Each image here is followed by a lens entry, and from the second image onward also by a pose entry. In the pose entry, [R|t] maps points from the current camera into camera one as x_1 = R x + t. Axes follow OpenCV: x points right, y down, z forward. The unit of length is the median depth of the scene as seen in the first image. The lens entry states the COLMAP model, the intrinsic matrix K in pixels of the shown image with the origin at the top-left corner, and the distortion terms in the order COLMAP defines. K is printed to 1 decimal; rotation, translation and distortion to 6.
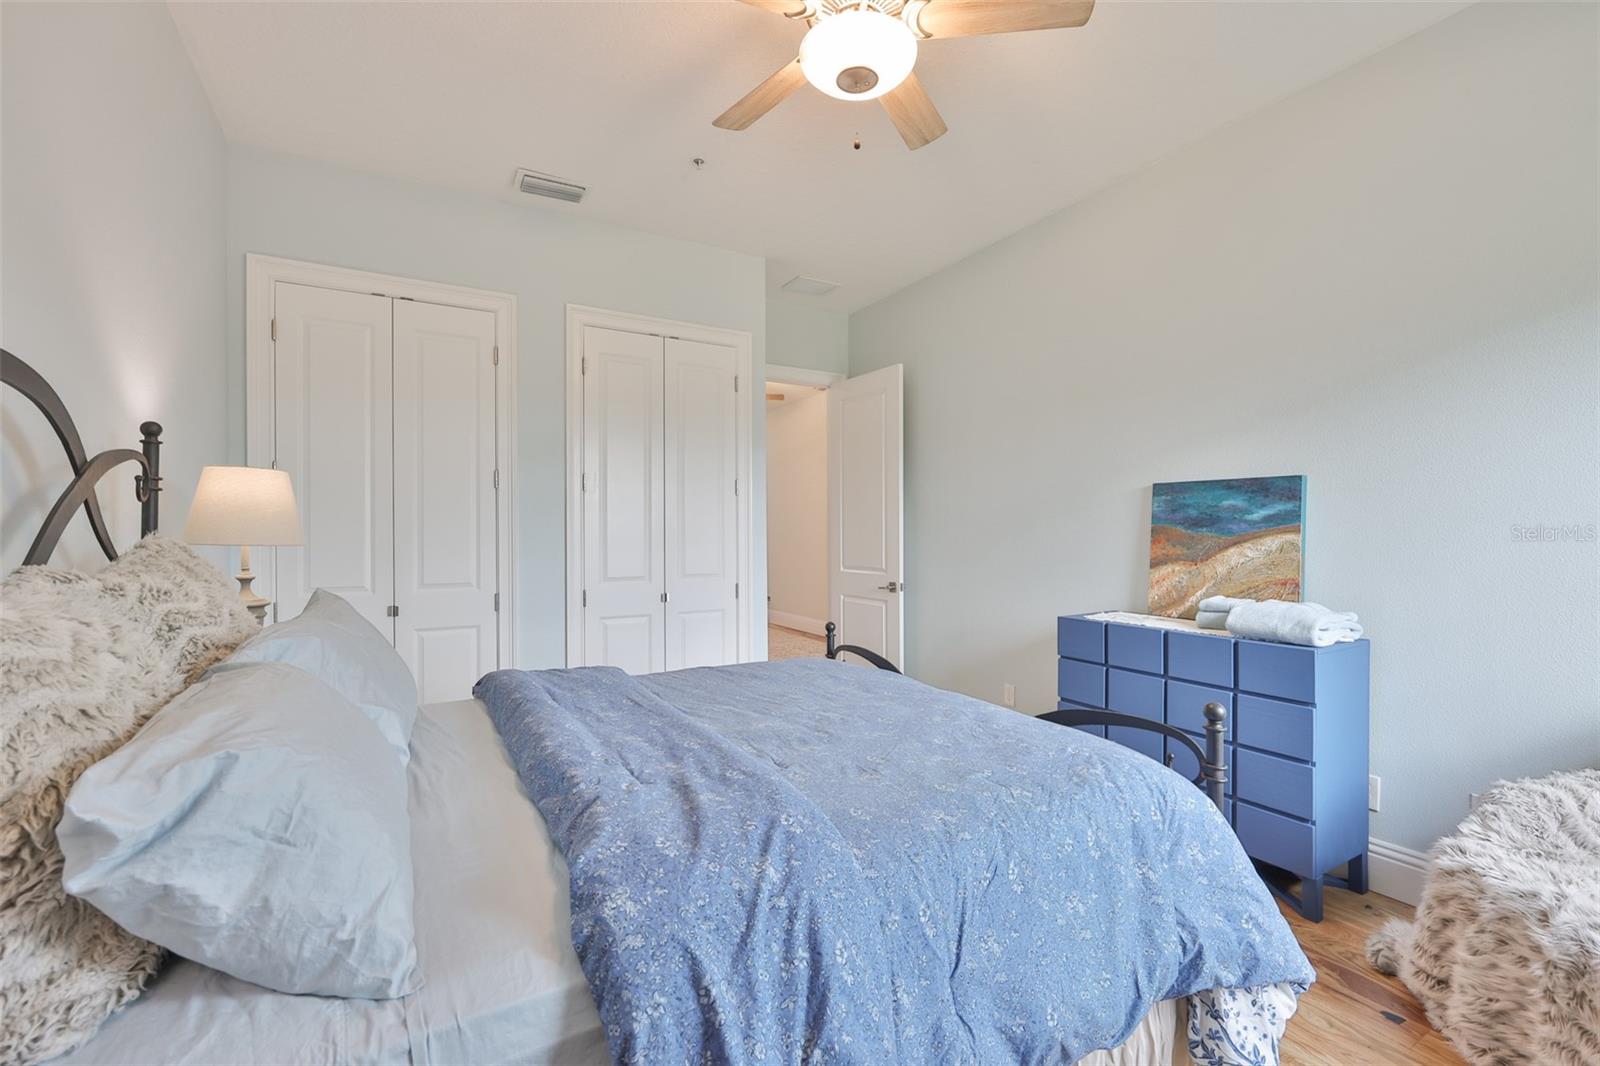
lens RADIAL K [[691.3, 0, 787.5], [0, 691.3, 529.2], [0, 0, 1]] dist [-0.001571, -0.000032]
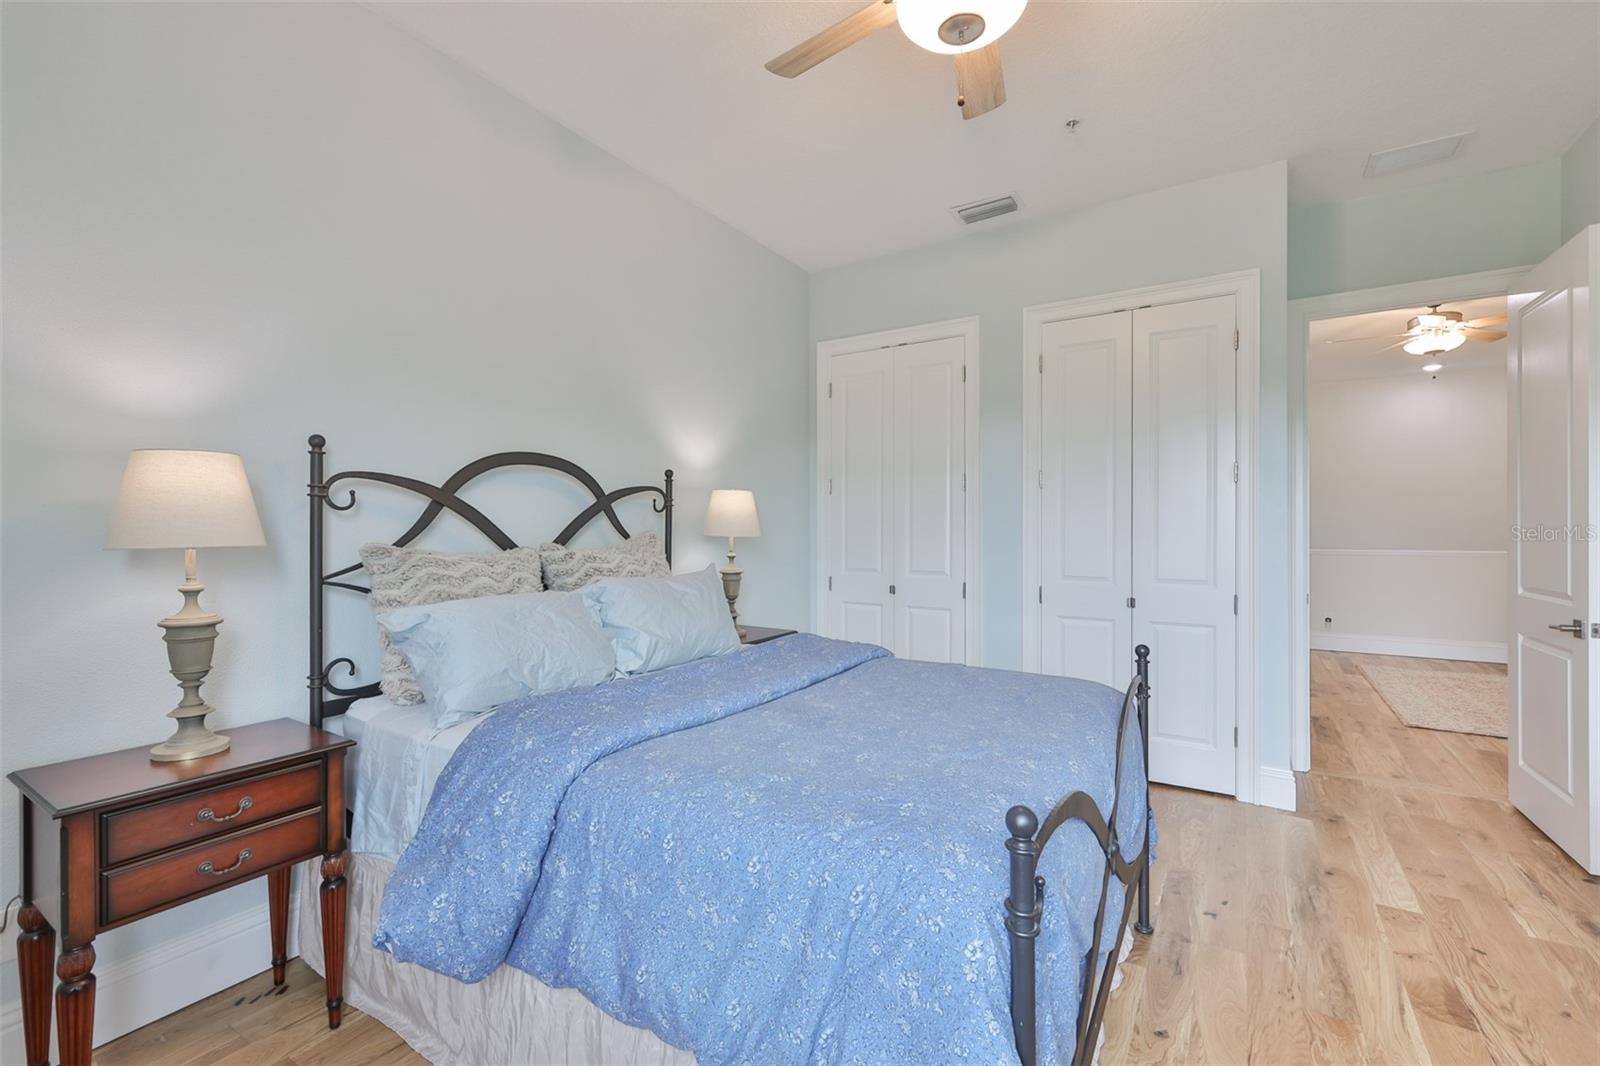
lens RADIAL K [[691.3, 0, 792.1], [0, 691.3, 529.5], [0, 0, 1]] dist [-0.001571, -0.000032]
pose [[0.452675, 0.004601, -0.891664, 0.487221], [0.002703, 0.999975, 0.006532, -0.002581], [0.891672, -0.005367, 0.452651, 0.238776]]
